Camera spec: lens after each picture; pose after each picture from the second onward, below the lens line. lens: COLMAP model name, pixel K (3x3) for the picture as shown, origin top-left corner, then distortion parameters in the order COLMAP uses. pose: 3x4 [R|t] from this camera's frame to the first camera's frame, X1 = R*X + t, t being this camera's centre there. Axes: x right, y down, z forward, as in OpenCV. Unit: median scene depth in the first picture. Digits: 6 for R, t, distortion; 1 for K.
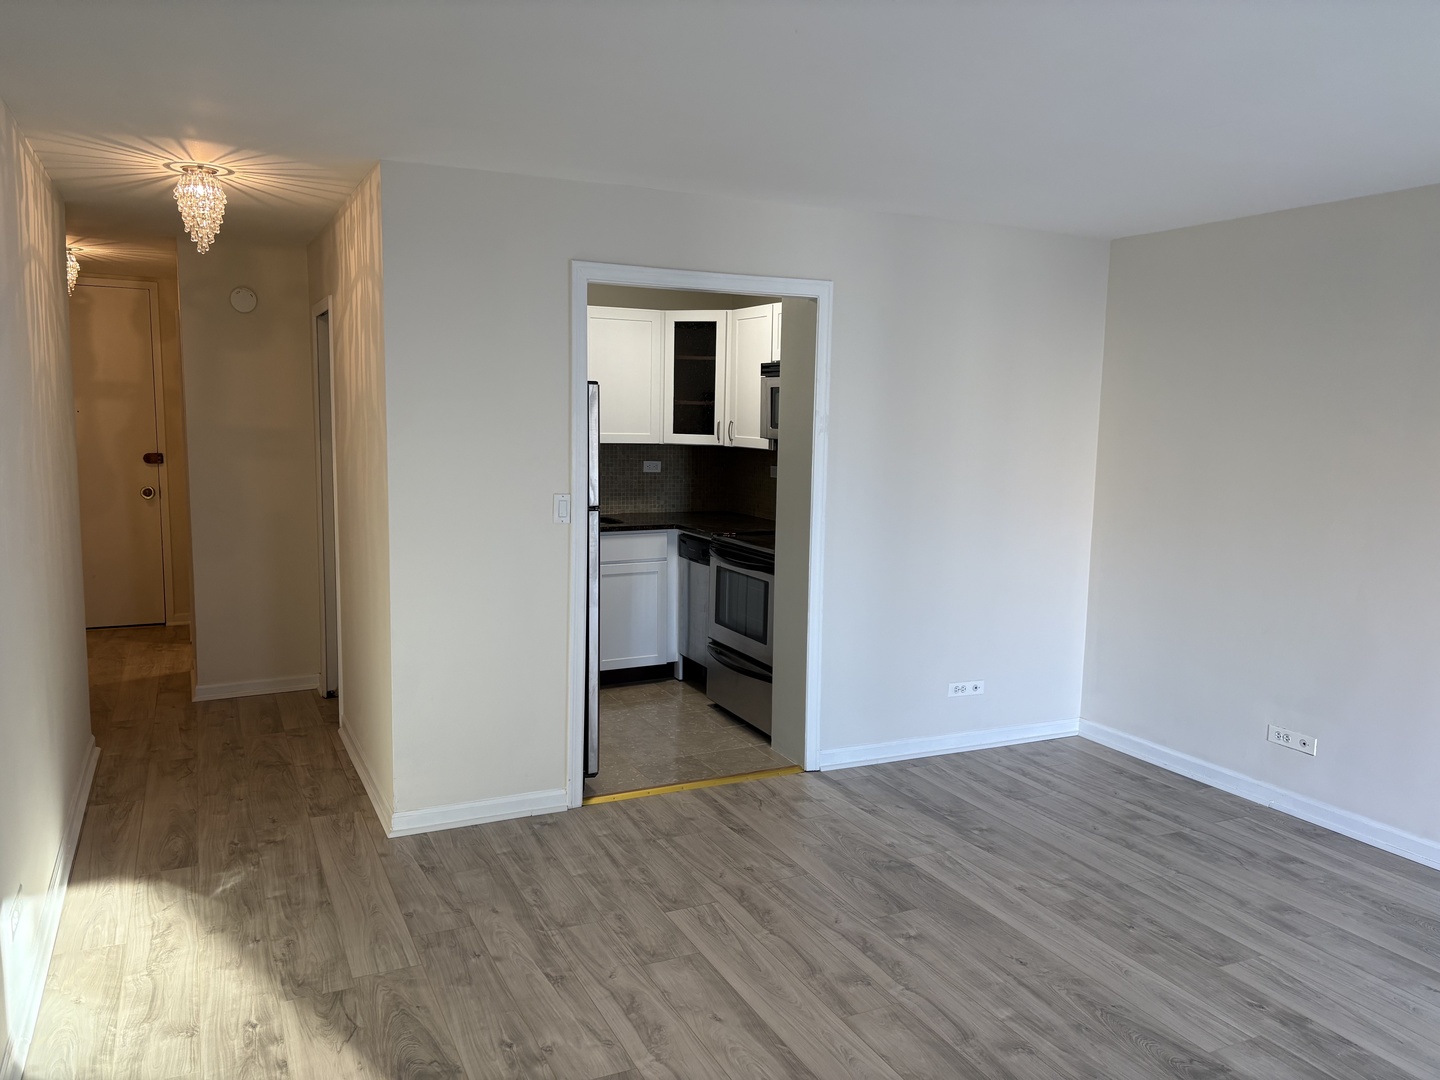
lens RADIAL K [[1084.8, 0, 720.0], [0, 1084.8, 540.0], [0, 0, 1]] dist [0.012641, -0.002657]
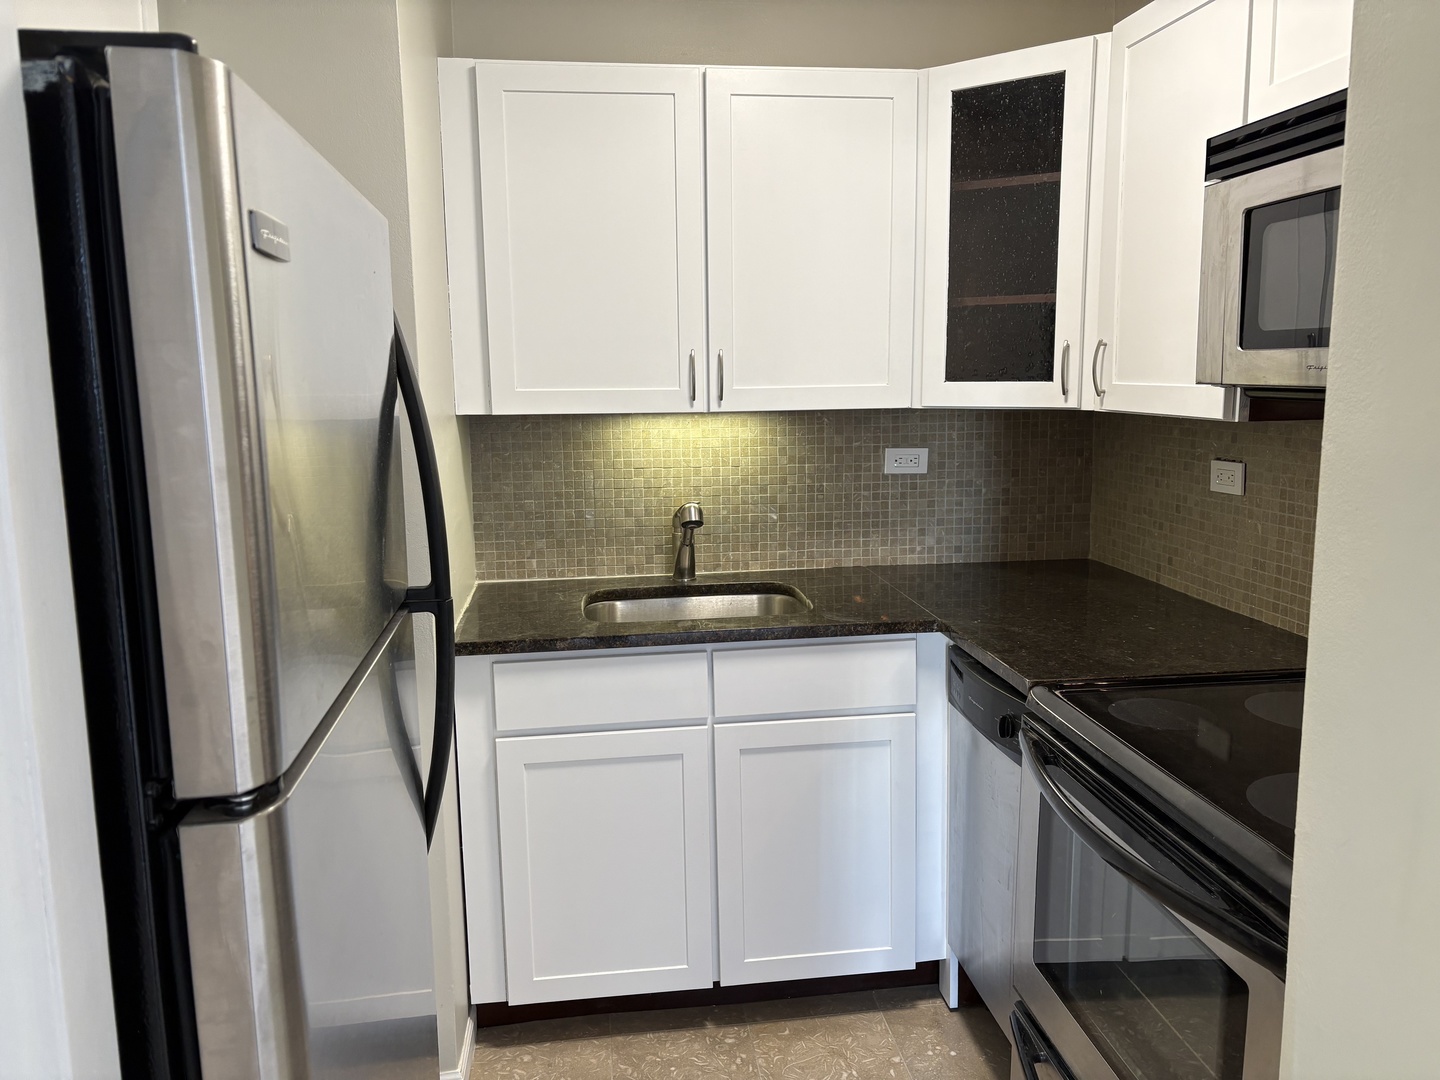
lens RADIAL K [[1084.8, 0, 720.0], [0, 1084.8, 540.0], [0, 0, 1]] dist [0.012641, -0.002657]
pose [[0.945894, 0.019251, -0.323905, 0.008626], [-0.007976, 0.999316, 0.036099, -0.054246], [0.324378, -0.031563, 0.945401, 0.601672]]
